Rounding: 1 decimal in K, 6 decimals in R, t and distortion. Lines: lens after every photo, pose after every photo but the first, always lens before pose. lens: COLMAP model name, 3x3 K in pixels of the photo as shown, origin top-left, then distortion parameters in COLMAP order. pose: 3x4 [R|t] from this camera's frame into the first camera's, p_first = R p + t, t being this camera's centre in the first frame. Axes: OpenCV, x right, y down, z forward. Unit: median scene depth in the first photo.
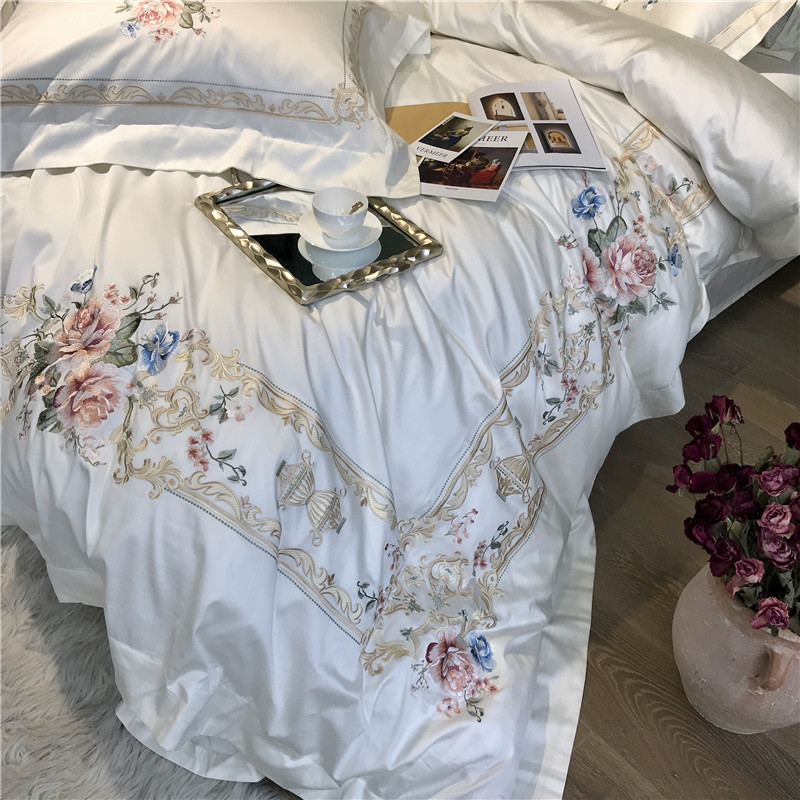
lens RADIAL K [[890.5, 0, 400.0], [0, 890.5, 400.0], [0, 0, 1]] dist [0.016433, -0.082511]
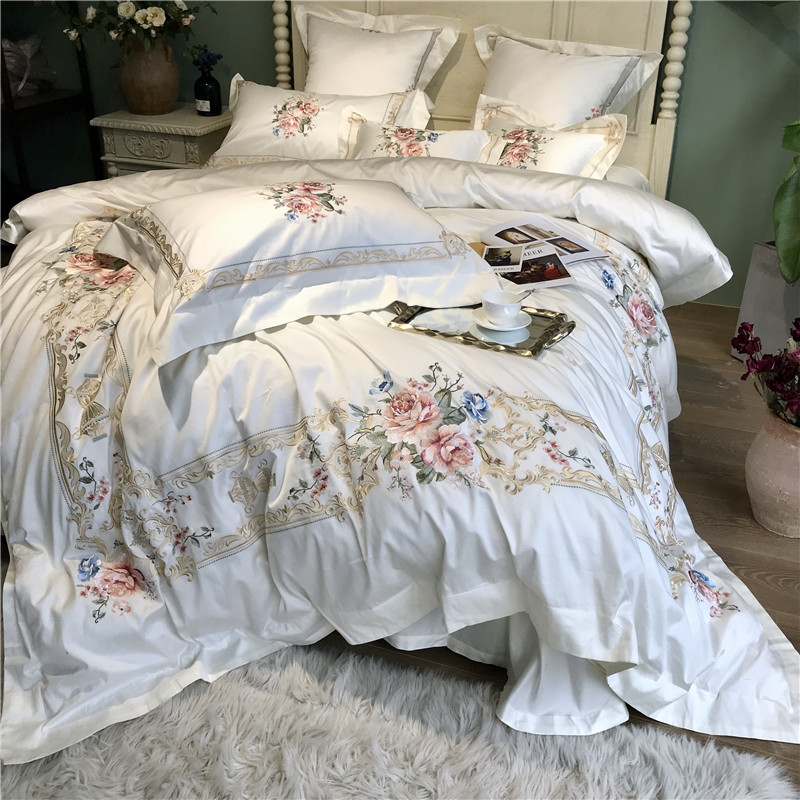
lens RADIAL K [[879.0, 0, 401.3], [0, 879.0, 391.6], [0, 0, 1]] dist [0.093001, -0.249222]
pose [[0.880606, -0.232829, 0.412702, -0.730102], [0.329548, 0.926756, -0.180339, 0.099785], [-0.340486, 0.294812, 0.892835, -0.126970]]
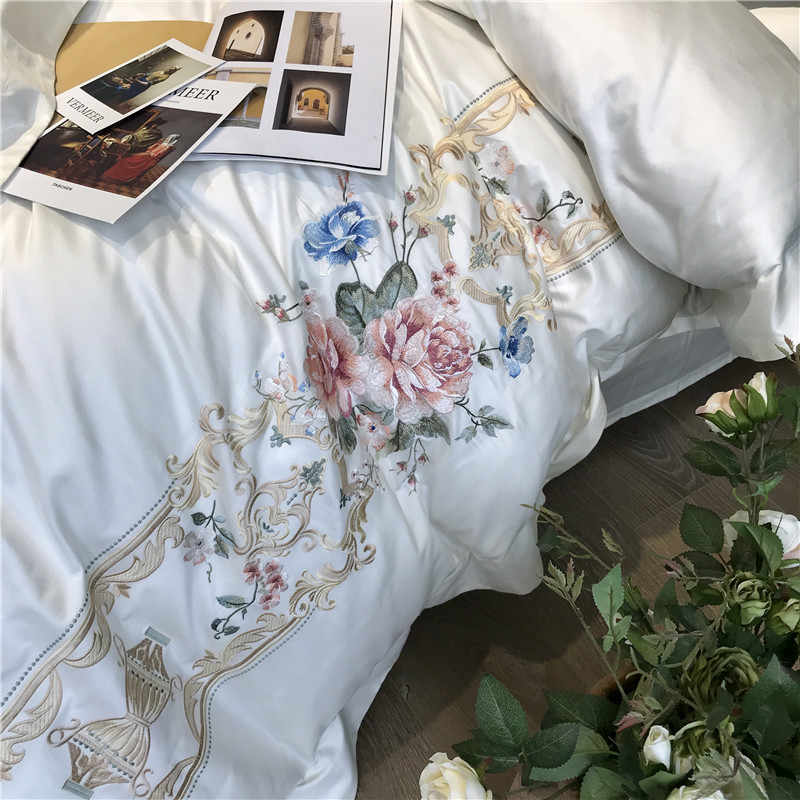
lens RADIAL K [[879.0, 0, 401.3], [0, 879.0, 391.6], [0, 0, 1]] dist [0.093001, -0.249222]
pose [[0.990481, 0.103798, -0.090405, 0.301355], [-0.097569, 0.992707, 0.070797, -0.167733], [0.097095, -0.061302, 0.993385, 0.478753]]
